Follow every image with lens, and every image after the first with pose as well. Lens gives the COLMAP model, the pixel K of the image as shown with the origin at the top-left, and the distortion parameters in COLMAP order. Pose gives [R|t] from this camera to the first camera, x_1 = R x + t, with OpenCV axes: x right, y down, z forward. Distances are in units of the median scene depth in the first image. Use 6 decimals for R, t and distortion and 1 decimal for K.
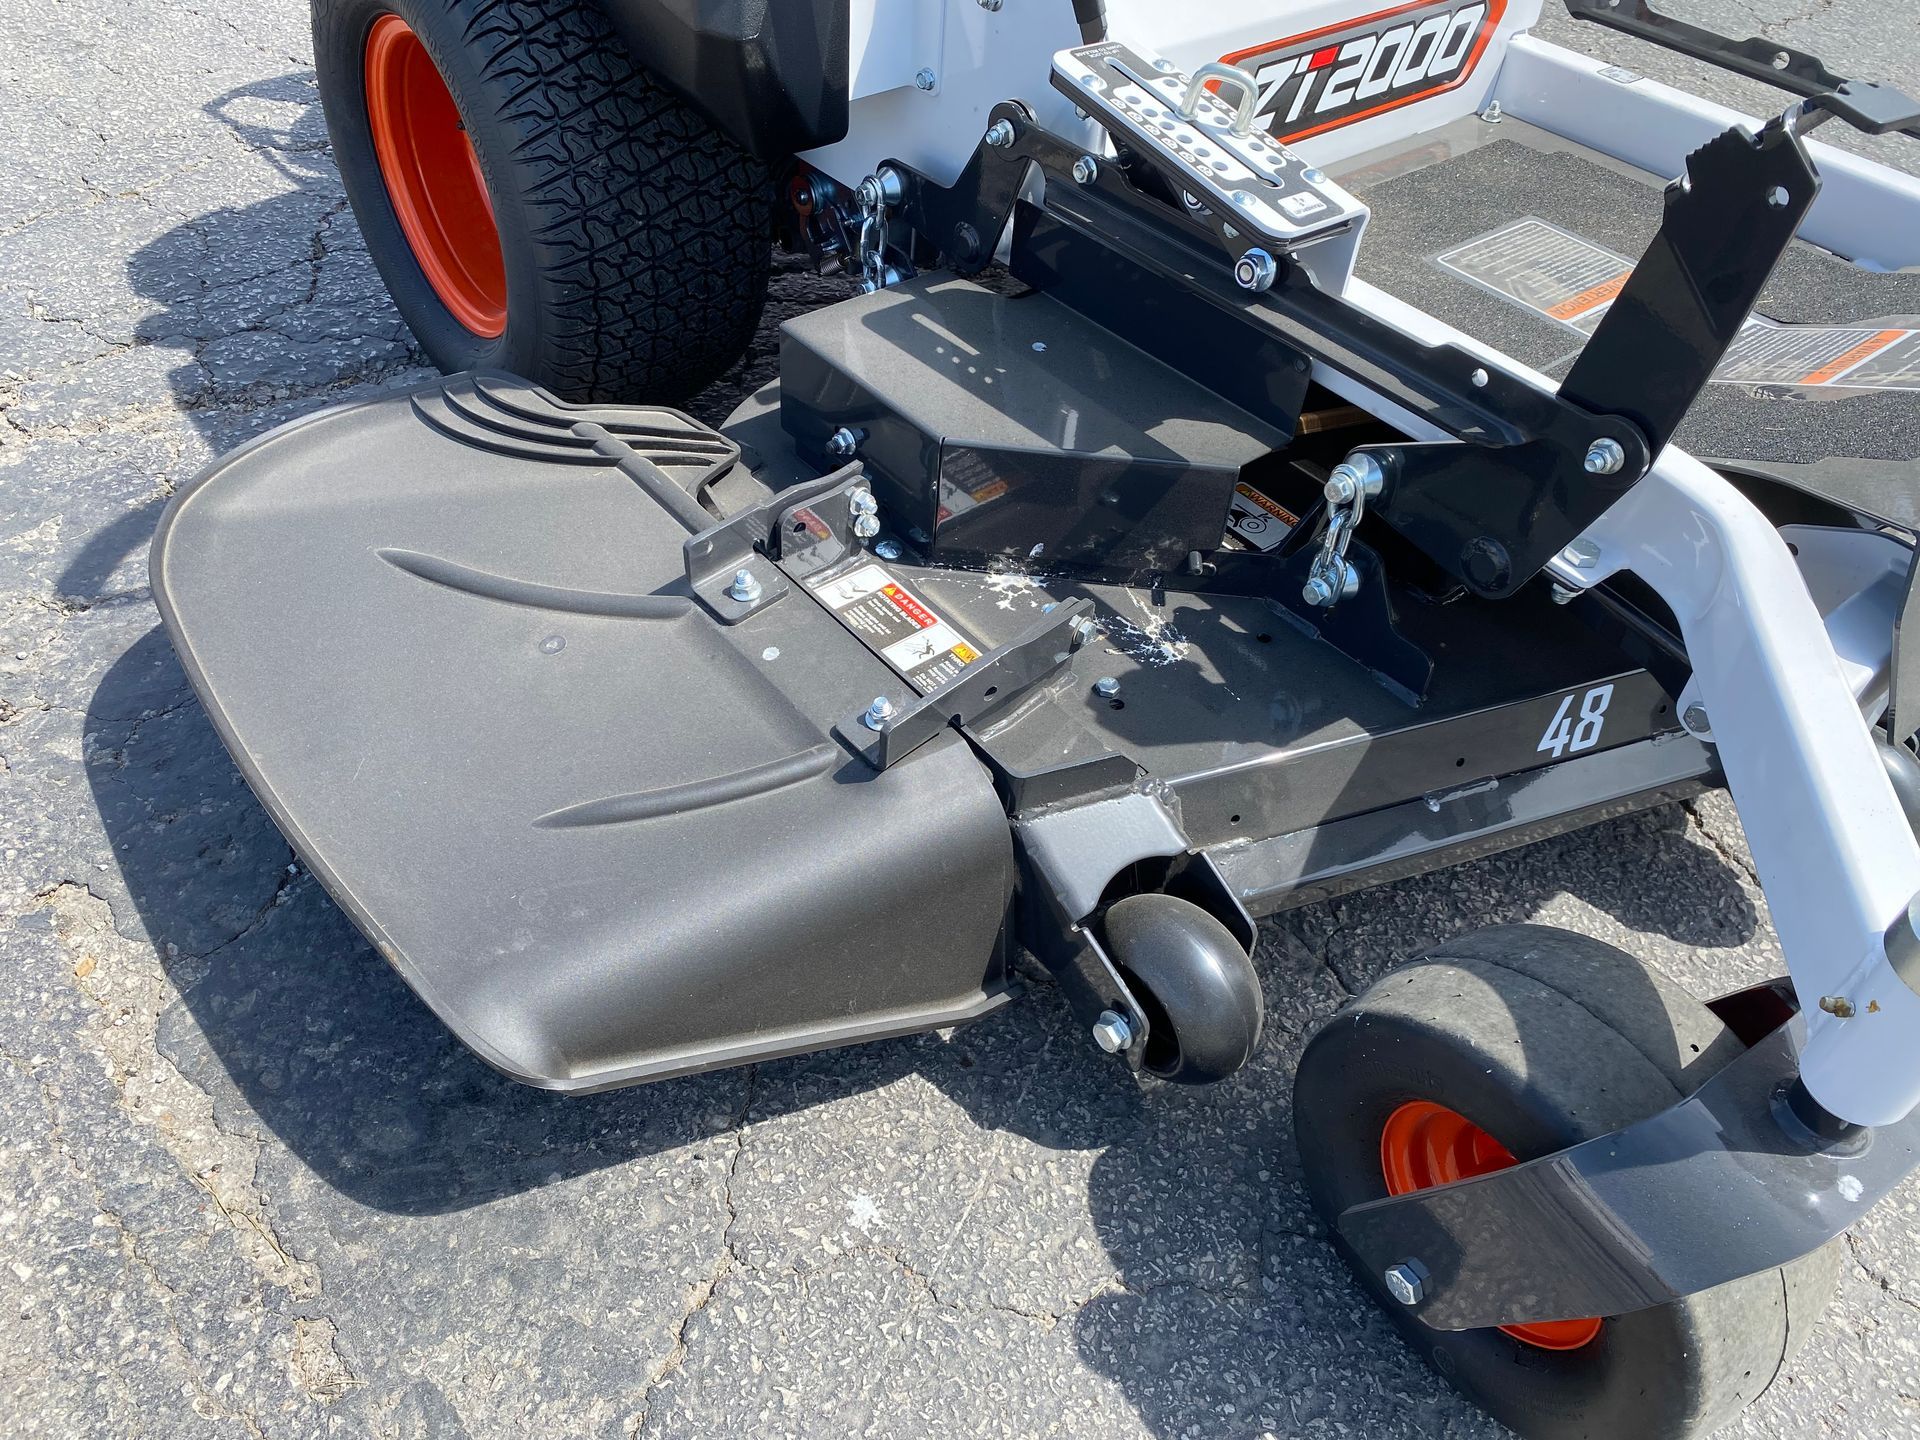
lens RADIAL K [[1468.5, 0, 947.4], [0, 1468.5, 718.0], [0, 0, 1]] dist [0.045217, -0.056058]
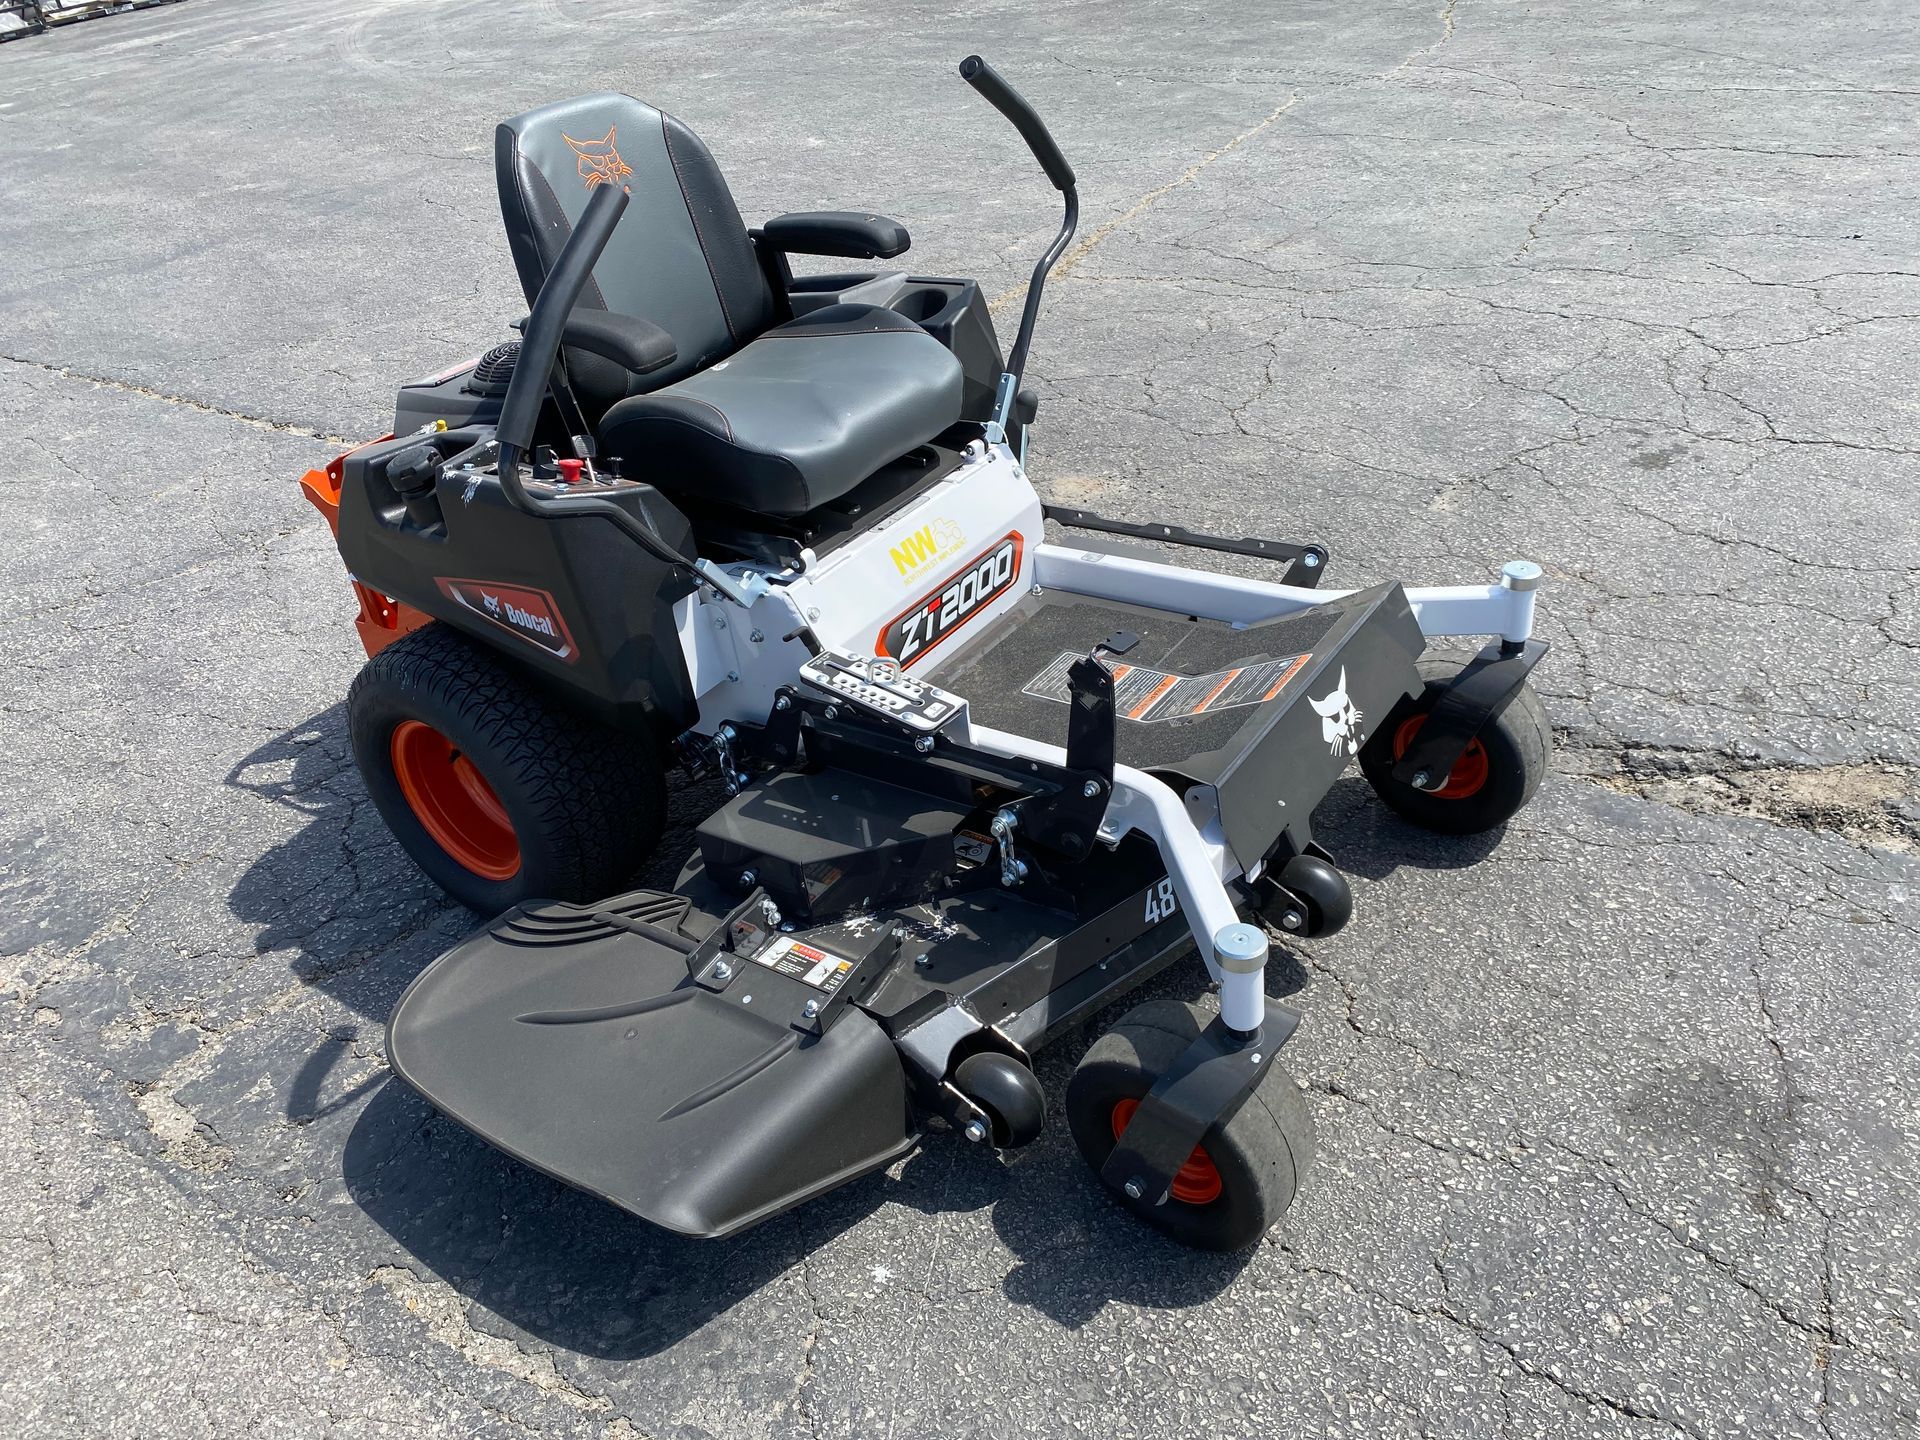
lens RADIAL K [[1468.0, 0, 972.2], [0, 1468.0, 695.8], [0, 0, 1]] dist [0.083749, -0.106863]
pose [[0.945750, -0.288680, 0.149066, -0.015561], [0.315511, 0.925533, -0.209381, 0.082430], [-0.077522, 0.245054, 0.966405, -0.939784]]
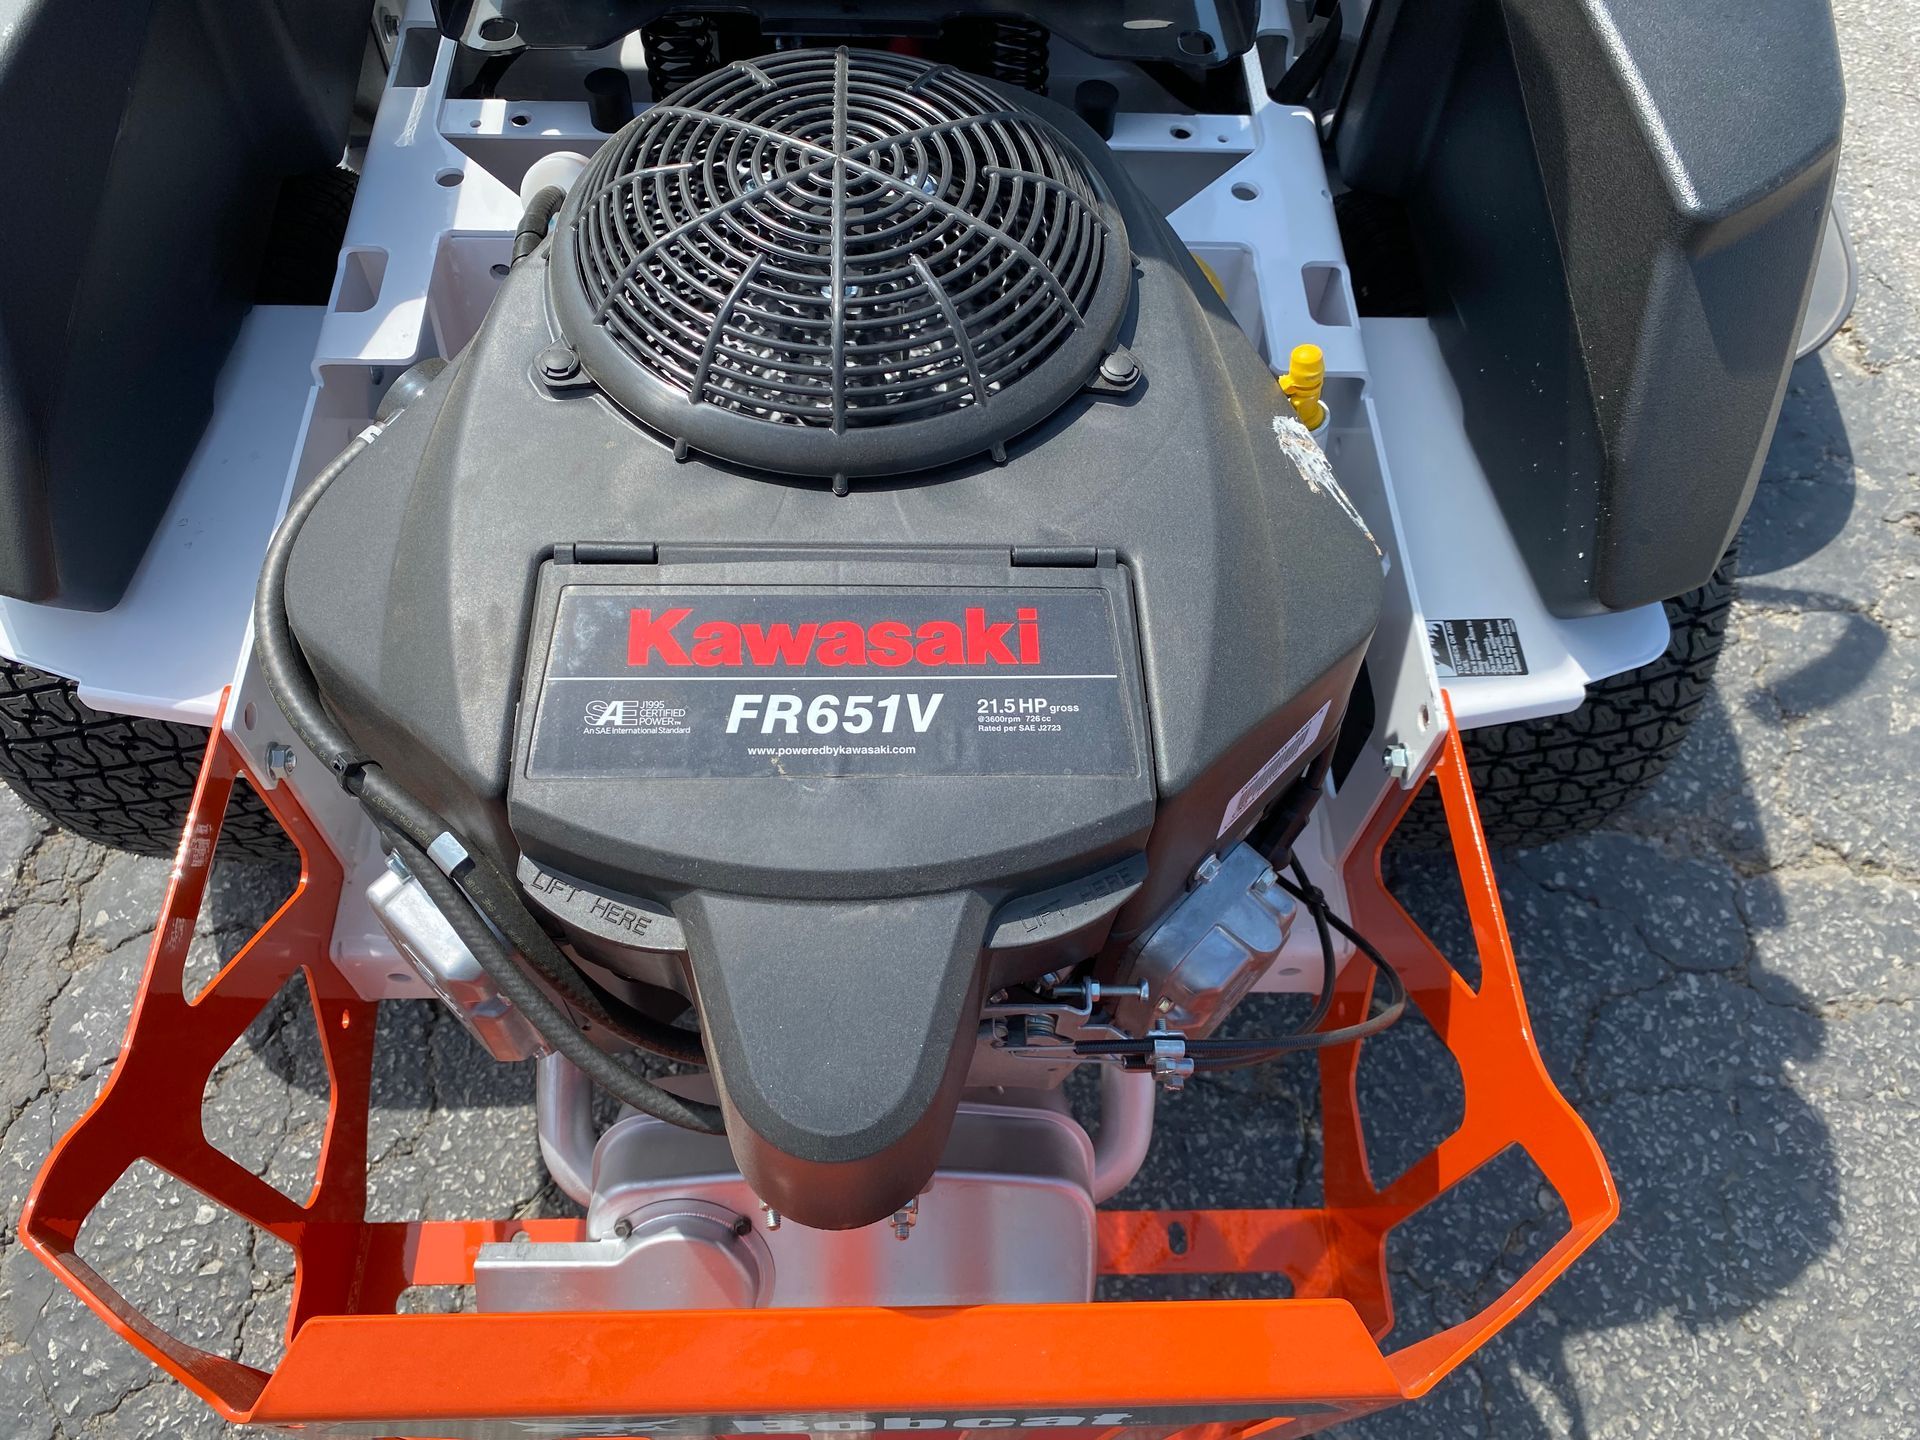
lens RADIAL K [[1474.4, 0, 941.5], [0, 1474.4, 721.1], [0, 0, 1]] dist [0.005585, -0.001787]
pose [[-0.780592, -0.574544, 0.246121, -0.466235], [0.367096, -0.102716, 0.924494, -1.769561], [-0.505882, 0.812003, 0.291092, 1.410297]]
